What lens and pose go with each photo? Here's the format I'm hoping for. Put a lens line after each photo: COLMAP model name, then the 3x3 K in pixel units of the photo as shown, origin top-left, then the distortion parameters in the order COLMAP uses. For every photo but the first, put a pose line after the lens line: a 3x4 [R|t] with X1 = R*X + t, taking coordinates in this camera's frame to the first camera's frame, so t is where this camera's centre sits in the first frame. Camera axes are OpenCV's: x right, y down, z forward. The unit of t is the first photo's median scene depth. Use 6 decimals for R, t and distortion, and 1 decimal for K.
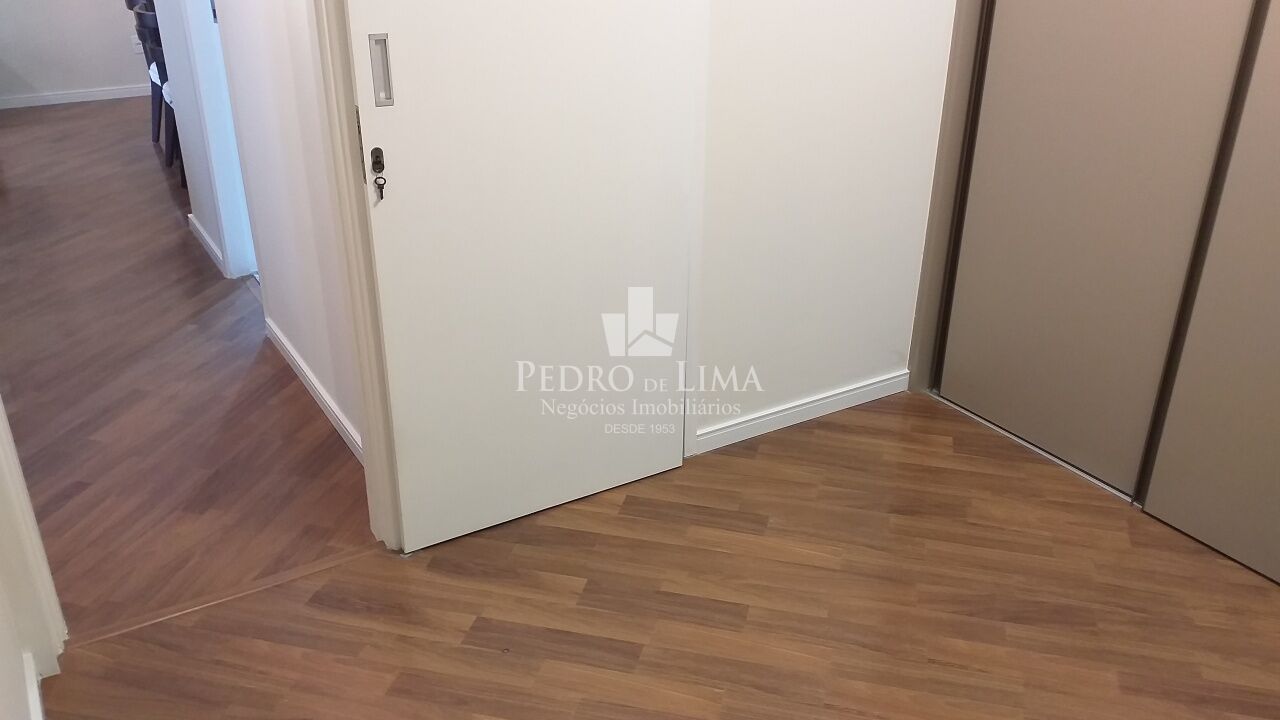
lens RADIAL K [[1041.2, 0, 640.0], [0, 1041.2, 360.0], [0, 0, 1]] dist [0.059381, -0.103026]
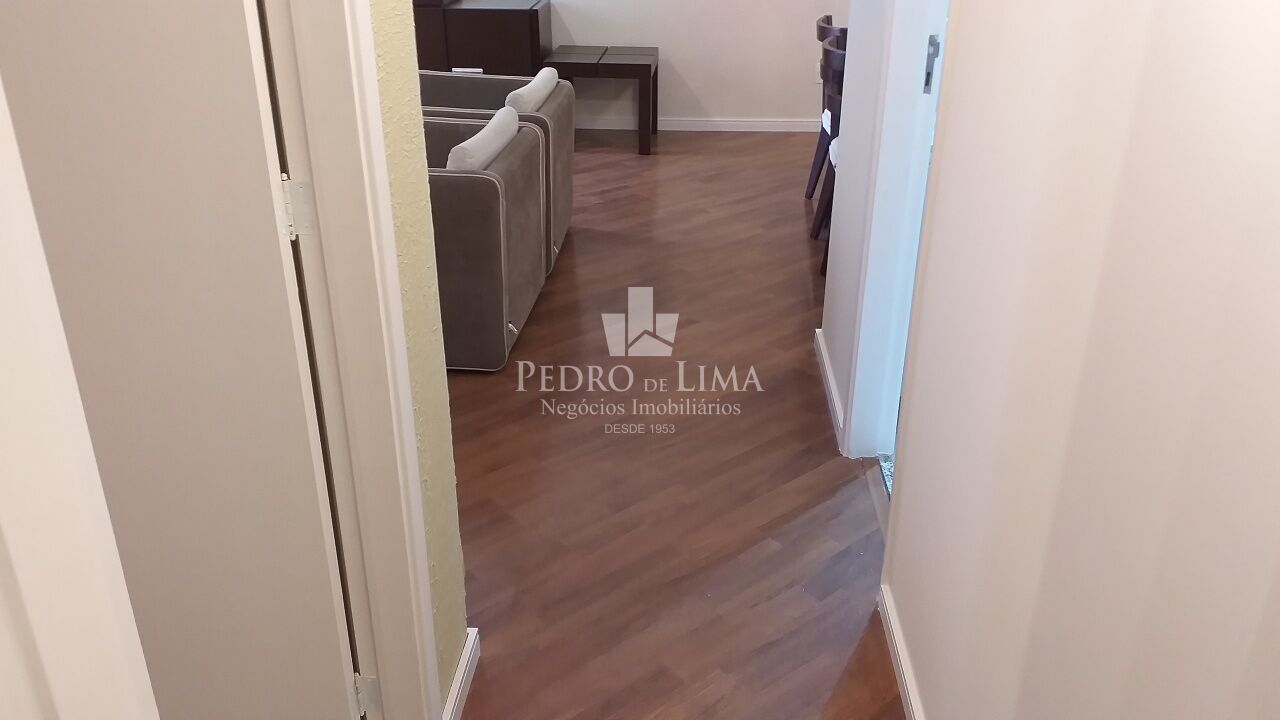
lens RADIAL K [[1041.2, 0, 640.0], [0, 1041.2, 360.0], [0, 0, 1]] dist [0.059381, -0.103026]
pose [[0.822135, 0.231064, -0.520292, -0.161017], [-0.240804, 0.969287, 0.049960, -0.138963], [0.515857, 0.084214, 0.852526, 0.343919]]
